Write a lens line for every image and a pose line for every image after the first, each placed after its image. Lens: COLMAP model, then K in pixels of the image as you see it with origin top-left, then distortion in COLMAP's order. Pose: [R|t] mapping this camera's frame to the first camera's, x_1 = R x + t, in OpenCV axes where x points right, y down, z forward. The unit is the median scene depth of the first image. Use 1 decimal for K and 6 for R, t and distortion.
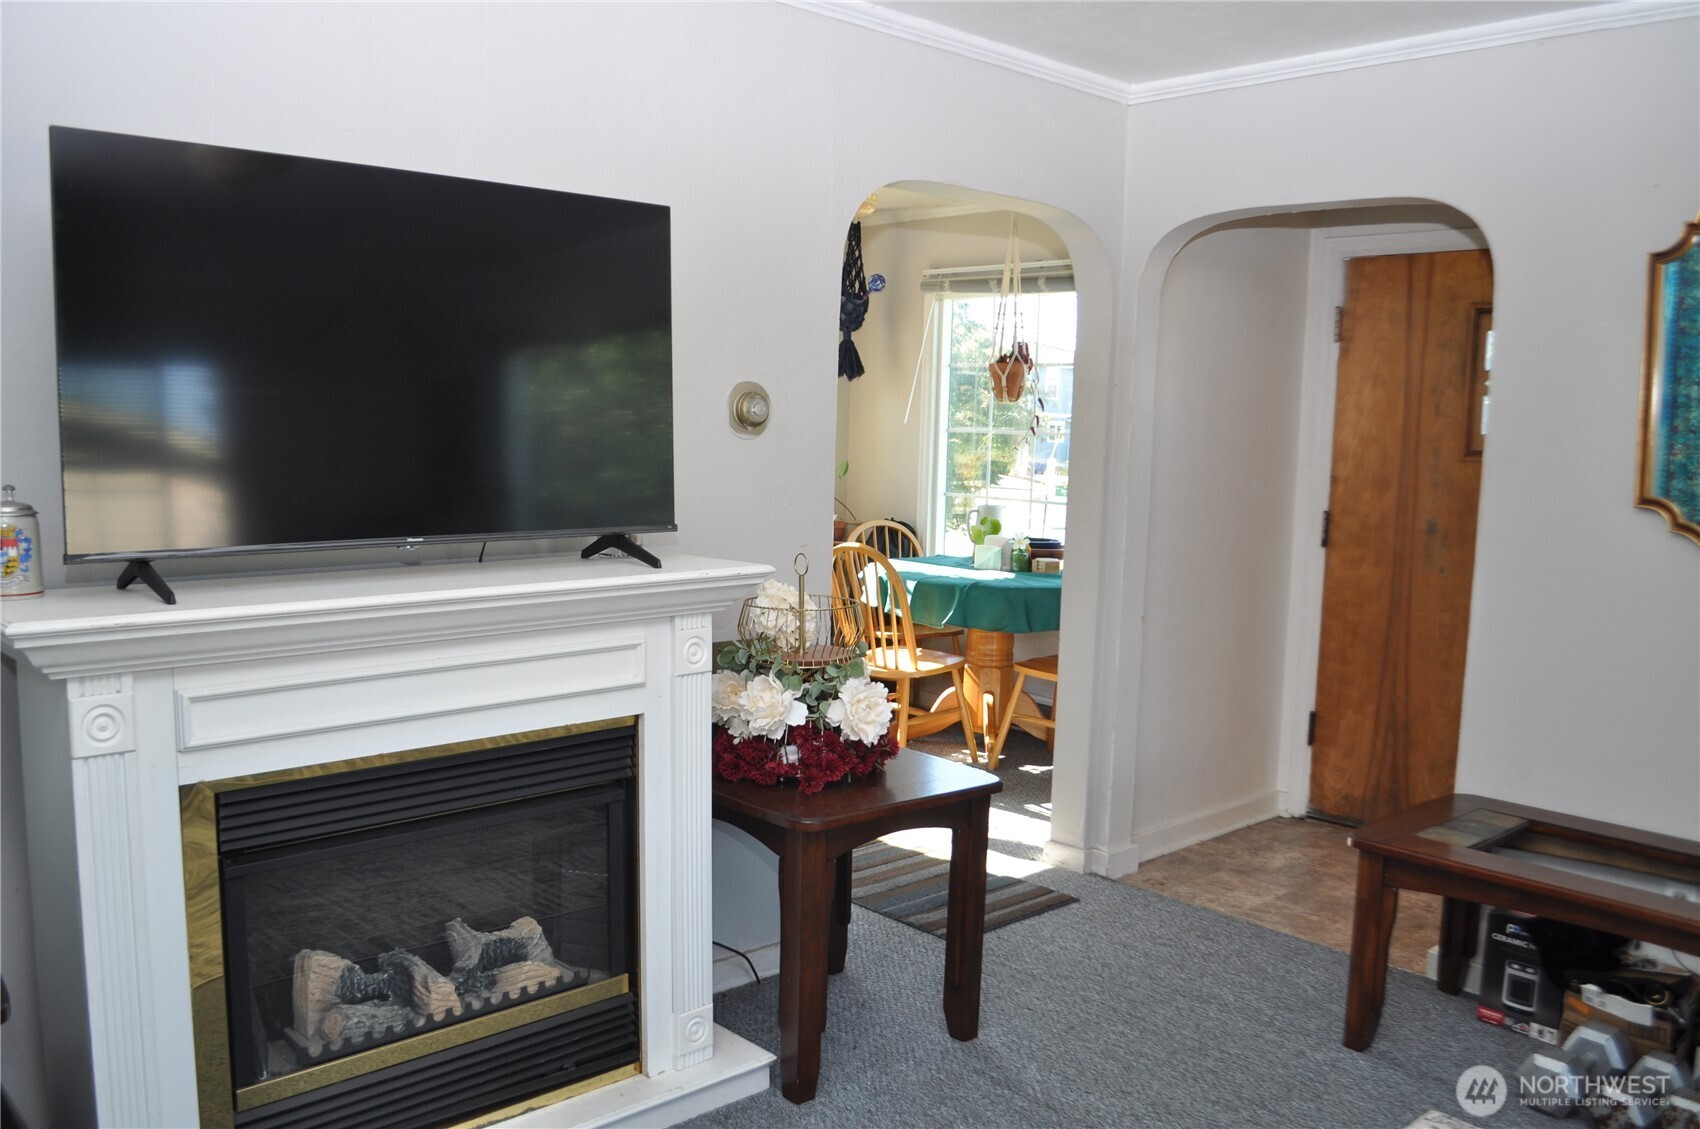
lens RADIAL K [[1412.9, 0, 850.0], [0, 1412.9, 564.5], [0, 0, 1]] dist [-0.081113, -0.000098]
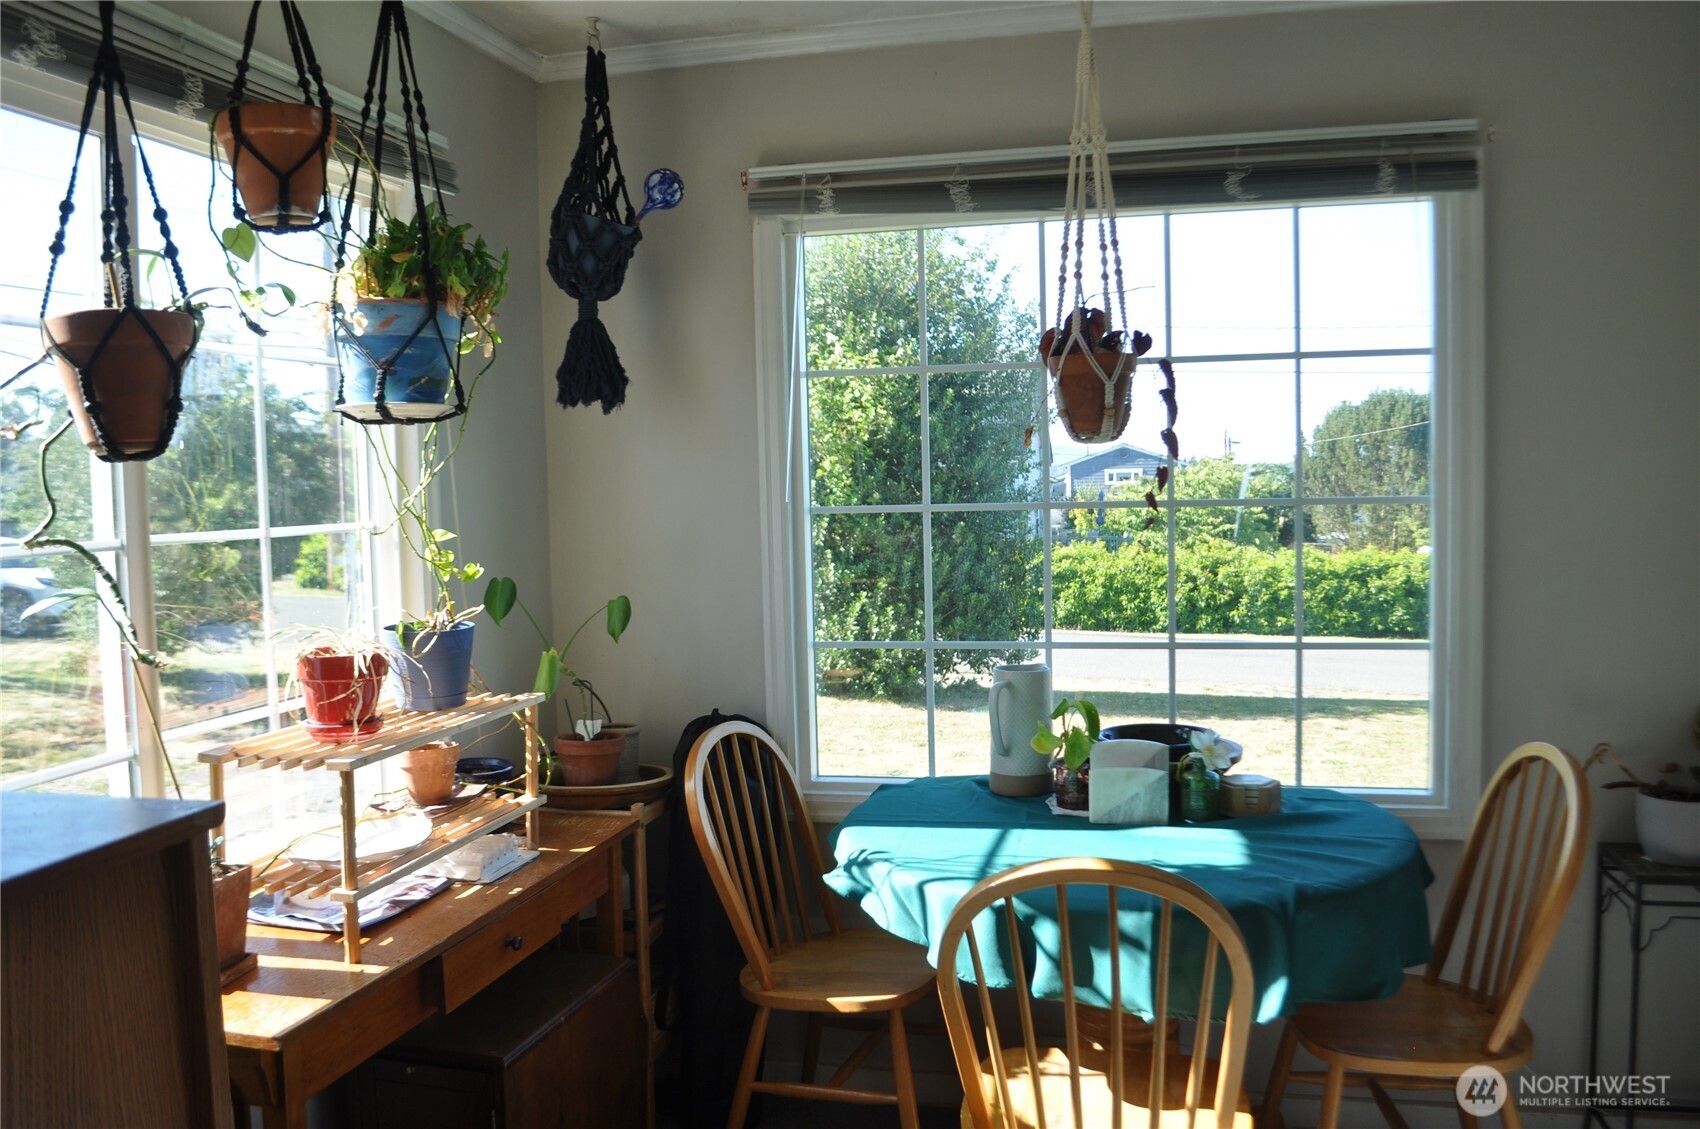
lens RADIAL K [[1412.9, 0, 850.0], [0, 1412.9, 564.5], [0, 0, 1]] dist [-0.081113, -0.000098]
pose [[0.800582, -0.098575, 0.591059, -0.205104], [0.106227, 0.994100, 0.021909, -0.086912], [-0.589732, 0.045247, 0.806331, 0.617179]]
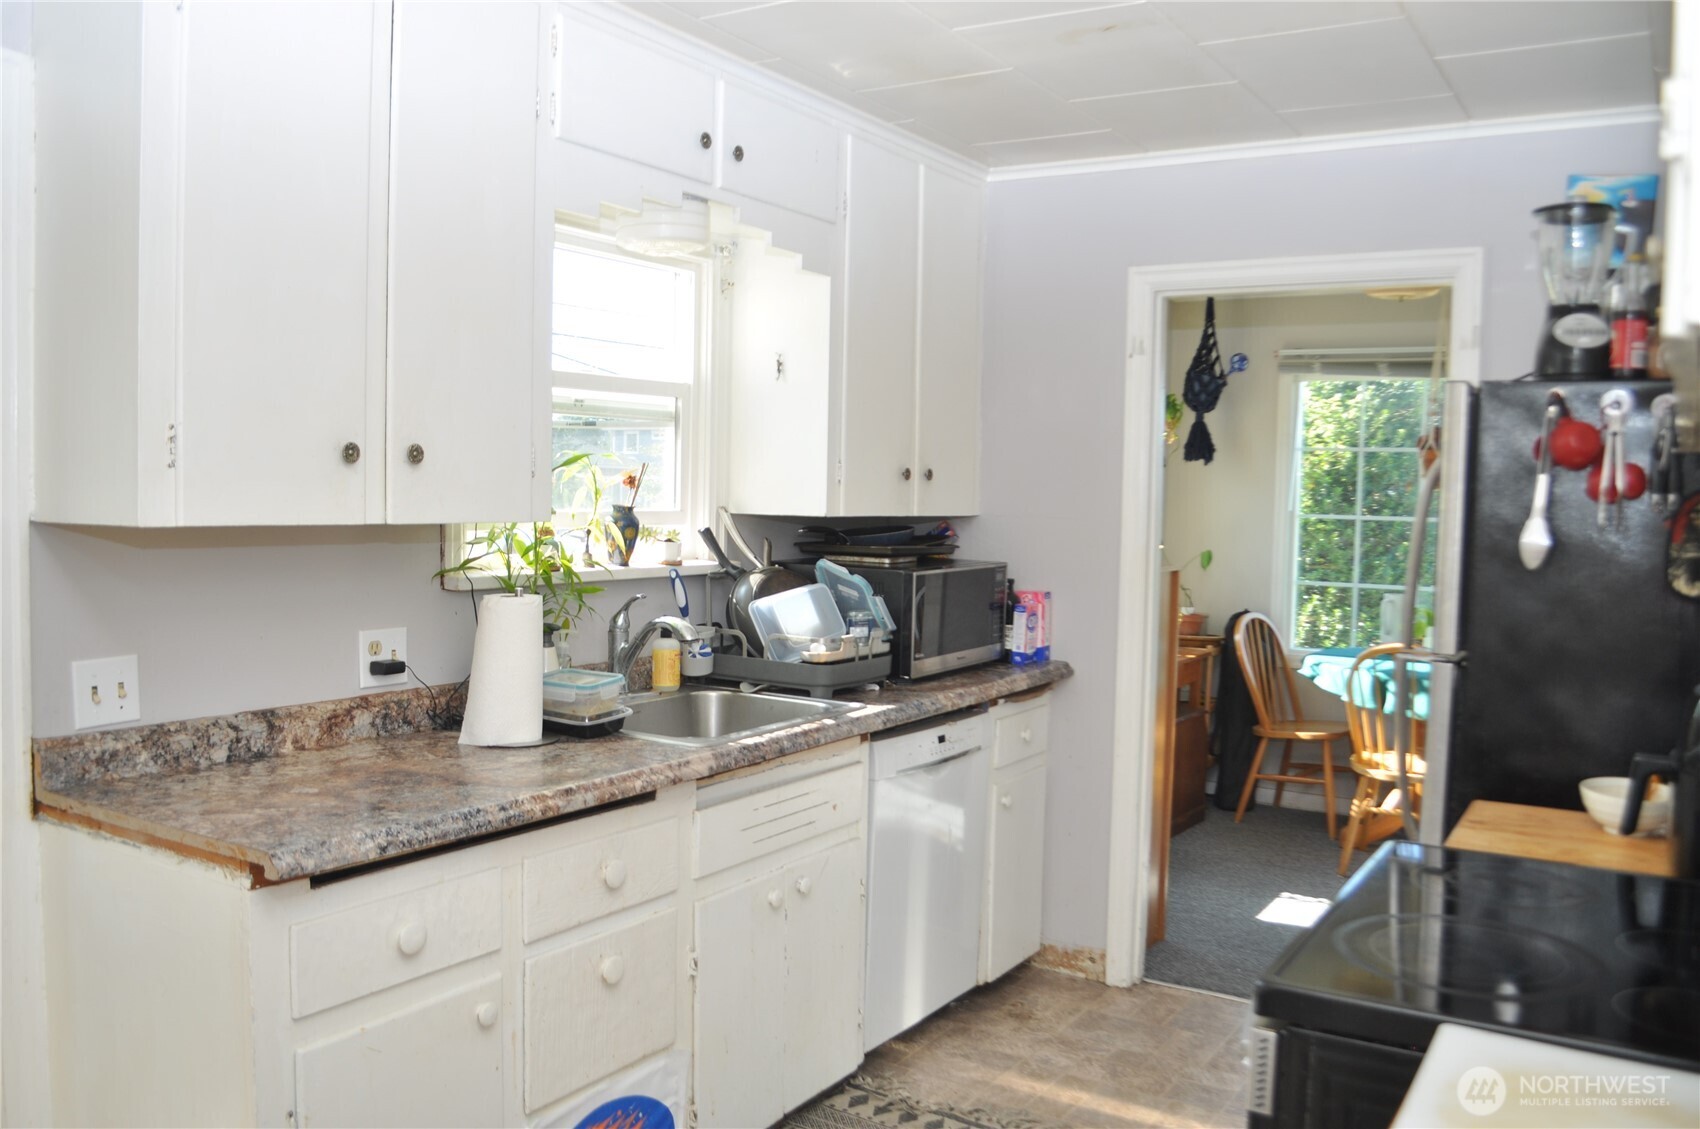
lens RADIAL K [[1412.9, 0, 850.0], [0, 1412.9, 564.5], [0, 0, 1]] dist [-0.081113, -0.000098]
pose [[0.947228, -0.038495, 0.318242, -0.533792], [0.043488, 0.999017, -0.008595, -0.067684], [-0.317598, 0.021981, 0.947971, 0.192581]]
